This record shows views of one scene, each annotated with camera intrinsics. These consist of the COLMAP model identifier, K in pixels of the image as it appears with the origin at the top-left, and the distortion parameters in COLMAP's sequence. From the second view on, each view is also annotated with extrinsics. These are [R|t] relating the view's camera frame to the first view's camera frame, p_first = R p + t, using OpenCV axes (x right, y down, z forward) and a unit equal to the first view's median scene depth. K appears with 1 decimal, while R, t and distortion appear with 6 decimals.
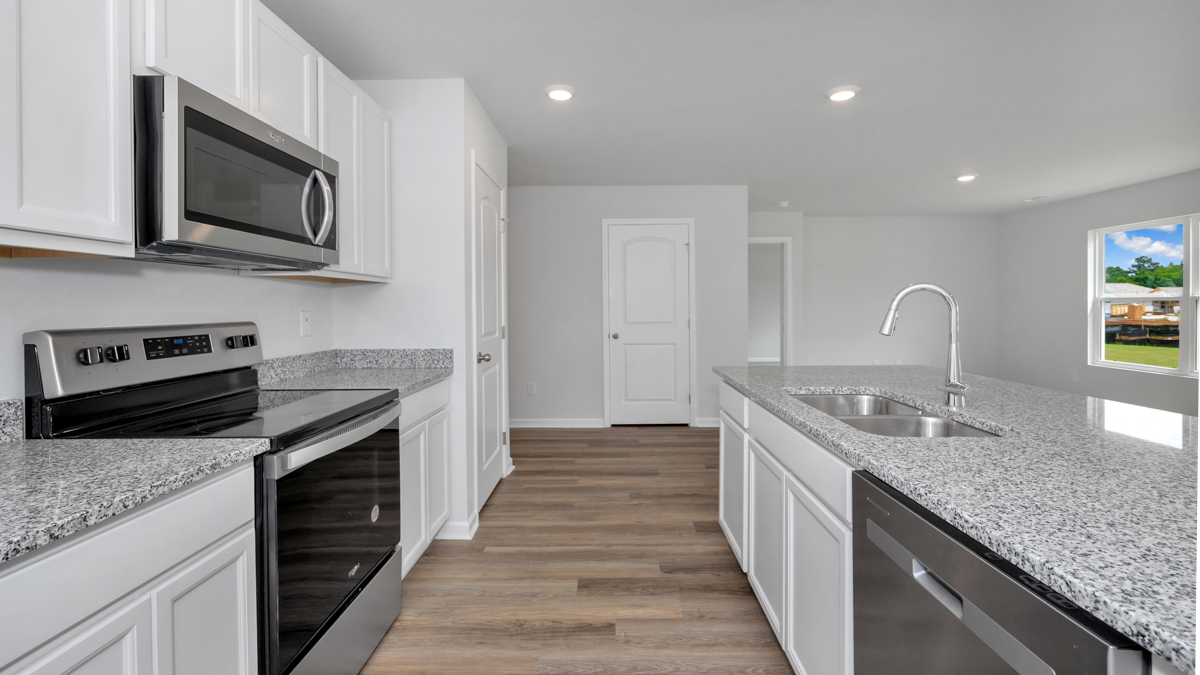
lens RADIAL K [[502.0, 0, 605.1], [0, 502.0, 309.8], [0, 0, 1]] dist [0.001283, 0.000014]
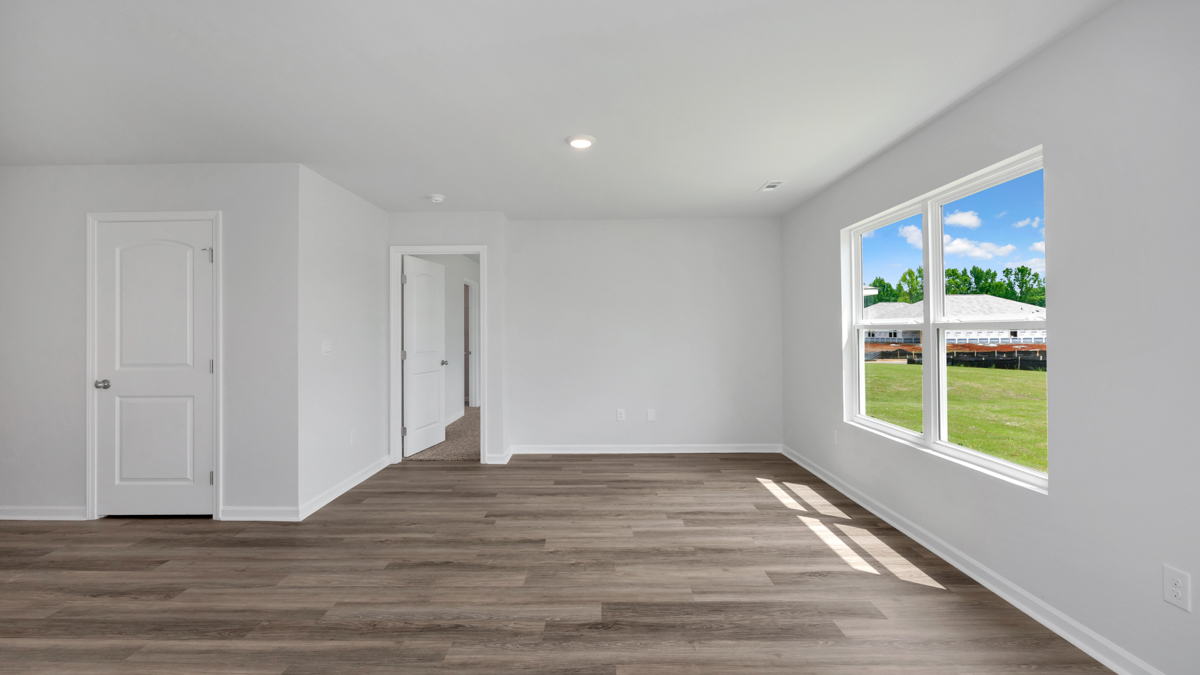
lens RADIAL K [[507.9, 0, 587.4], [0, 507.9, 319.6], [0, 0, 1]] dist [-0.000094, -0.000527]
pose [[0.999872, -0.003961, -0.015521, 1.600061], [0.003477, 0.999511, -0.031069, -0.028471], [0.015636, 0.031011, 0.999397, 0.751672]]
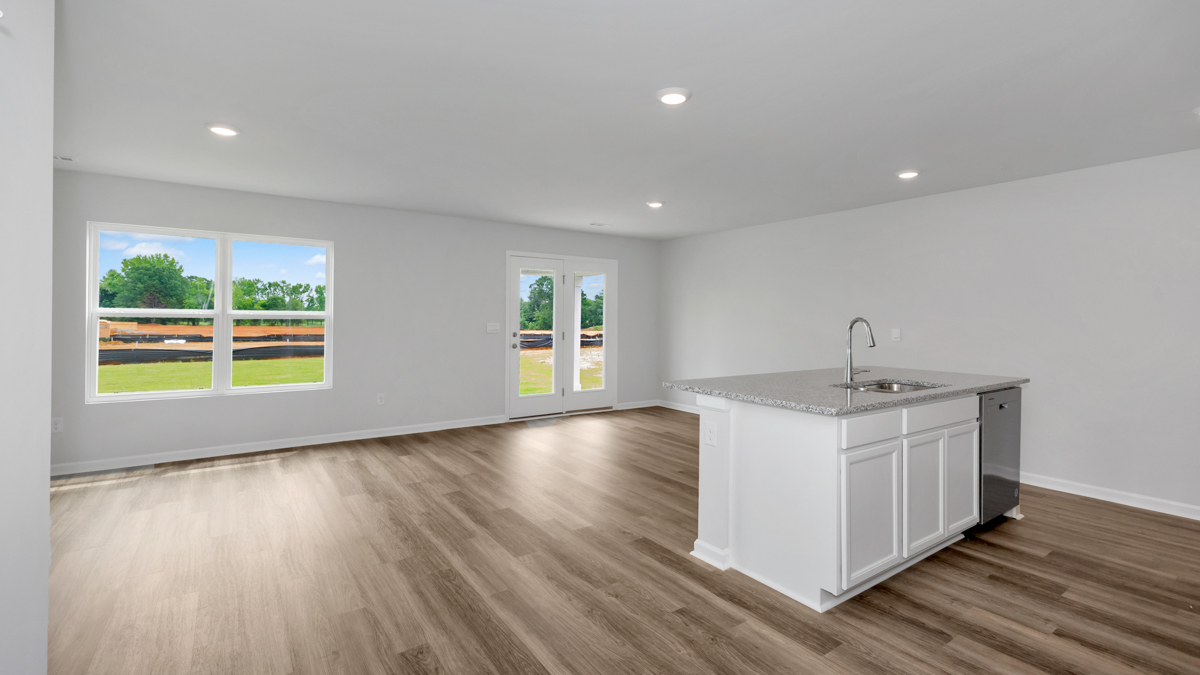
lens RADIAL K [[526.2, 0, 612.1], [0, 526.2, 317.4], [0, 0, 1]] dist [0.009971, -0.000149]
pose [[-0.586571, 0.004939, 0.809883, -0.310729], [0.000245, 0.999982, -0.005921, -0.032884], [-0.809898, -0.003275, -0.586562, 2.161374]]
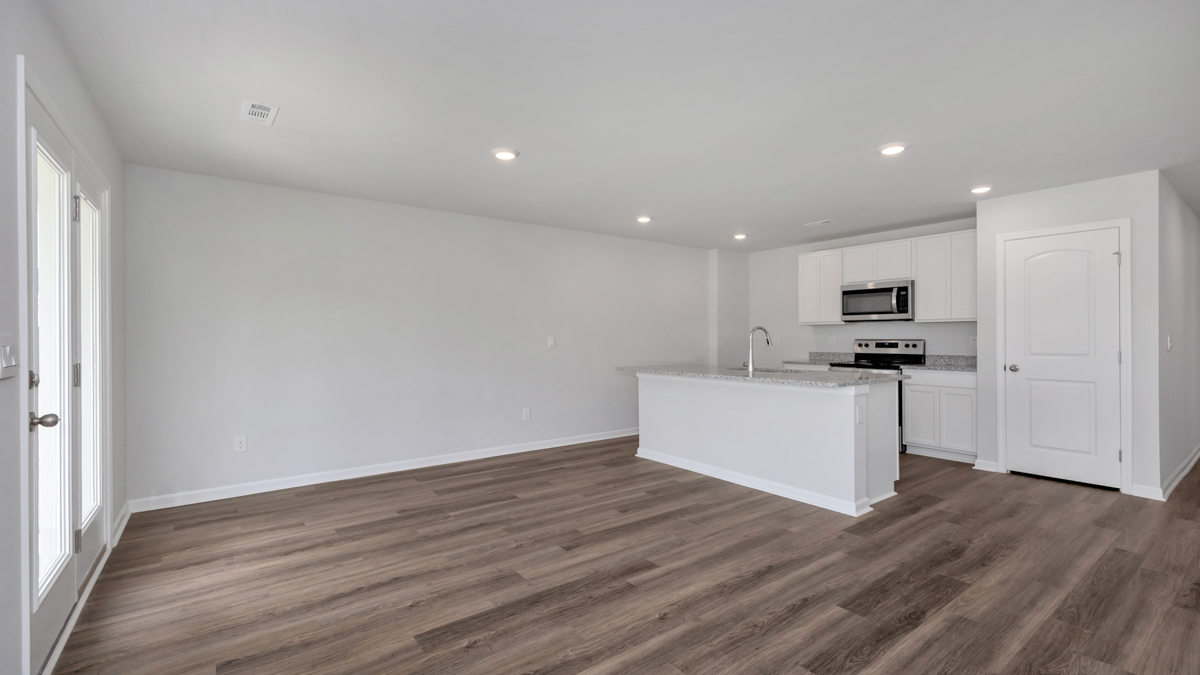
lens RADIAL K [[518.1, 0, 593.0], [0, 518.1, 337.7], [0, 0, 1]] dist [0.012232, -0.000179]
pose [[-0.798356, 0.009414, -0.602112, 2.272063], [0.004026, 0.999939, 0.010296, -0.020528], [0.602172, 0.005796, -0.798346, 2.013001]]
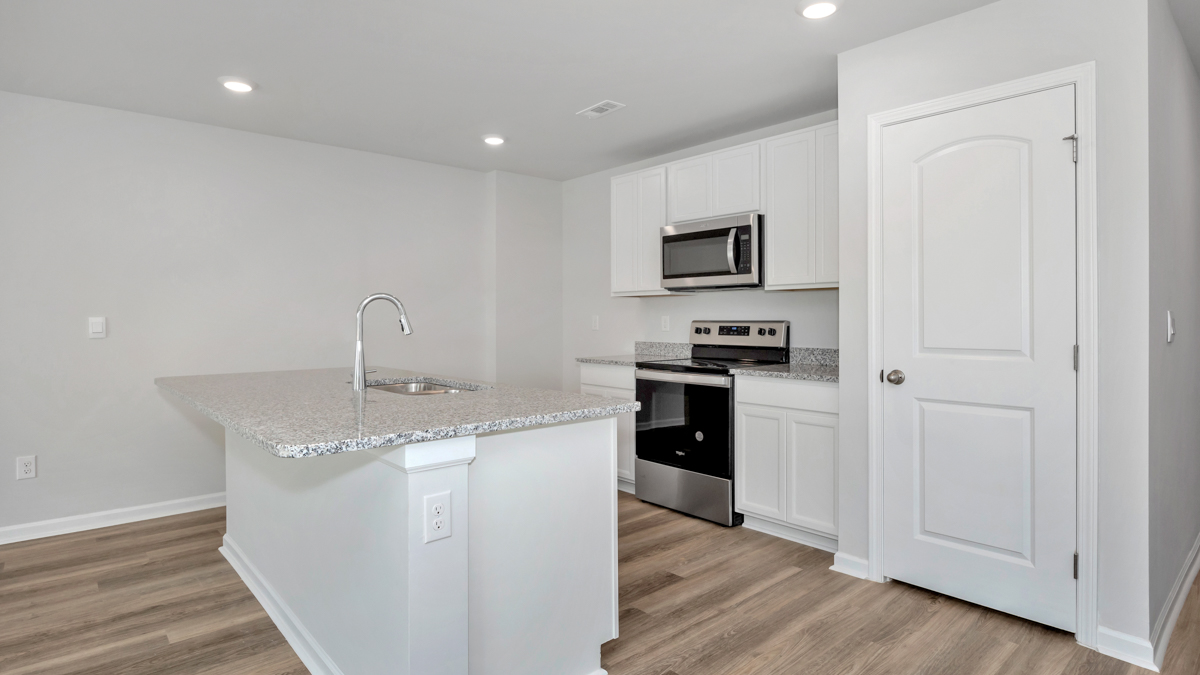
lens RADIAL K [[630.0, 0, 595.9], [0, 630.0, 320.1], [0, 0, 1]] dist [-0.002693, -0.001004]
pose [[-0.746421, 0.010005, -0.665399, 0.963836], [0.003079, 0.999928, 0.011581, -0.002206], [0.665467, 0.006595, -0.746398, 1.904666]]
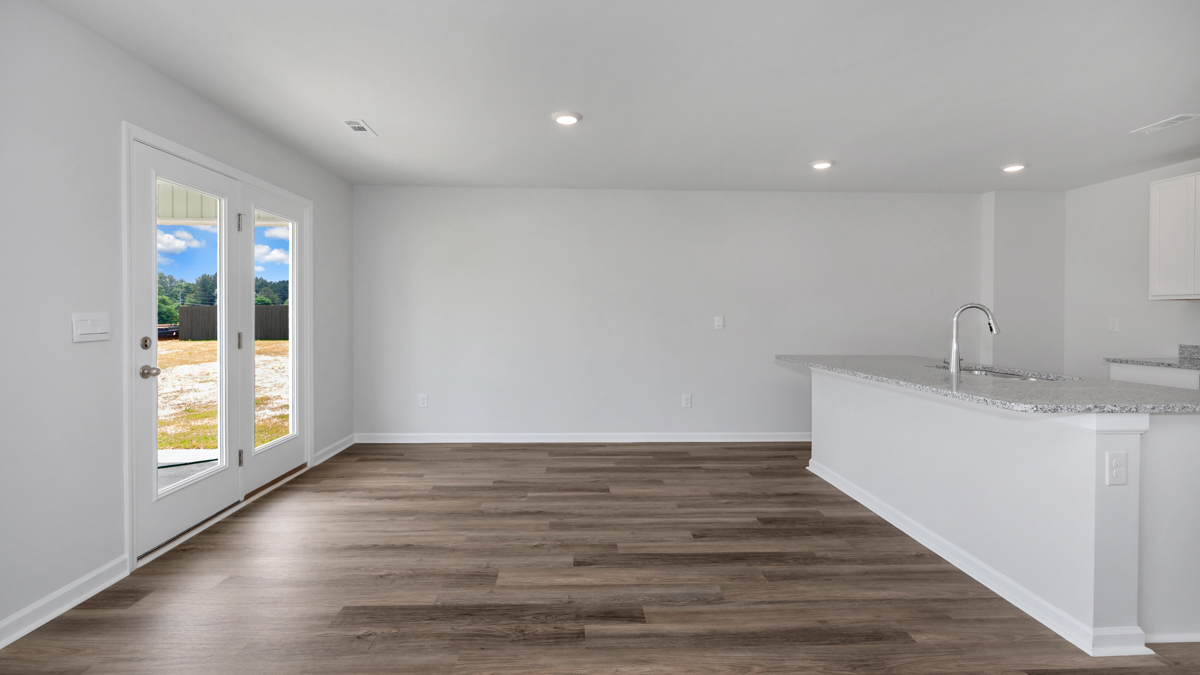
lens RADIAL K [[507.9, 0, 587.4], [0, 507.9, 319.6], [0, 0, 1]] dist [-0.000094, -0.000527]
pose [[-0.999195, 0.001964, -0.040075, 1.526799], [0.001286, 0.999856, 0.016931, -0.021509], [0.040103, 0.016866, -0.999053, 2.021692]]
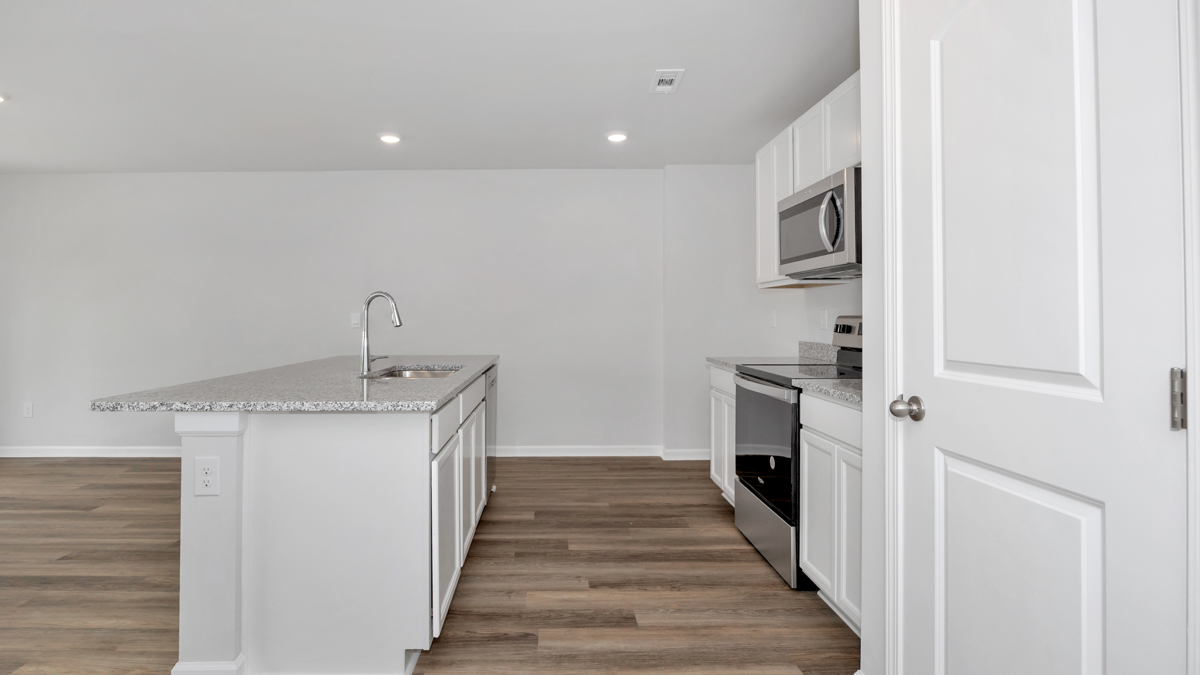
lens RADIAL K [[580.3, 0, 543.2], [0, 580.3, 311.3], [0, 0, 1]] dist [-0.004201, -0.000774]
pose [[-0.999940, 0.010021, 0.004420, 0.099221], [0.009997, 0.999936, -0.005315, 0.013503], [-0.004473, -0.005270, -0.999976, 2.052711]]
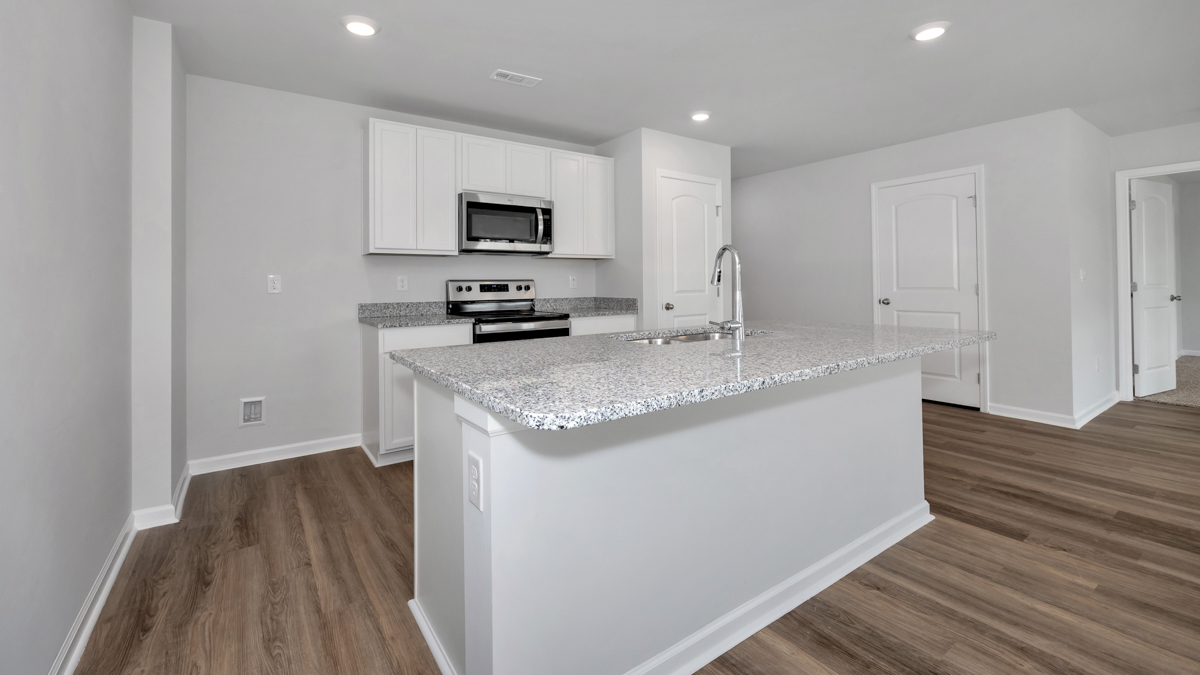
lens RADIAL K [[497.9, 0, 600.1], [0, 497.9, 279.9], [0, 0, 1]] dist [-0.001614, -0.000151]
pose [[0.584397, -0.004673, -0.811454, 1.115775], [0.000969, 0.999987, -0.005060, 0.033513], [0.811467, 0.002171, 0.584394, -0.022403]]
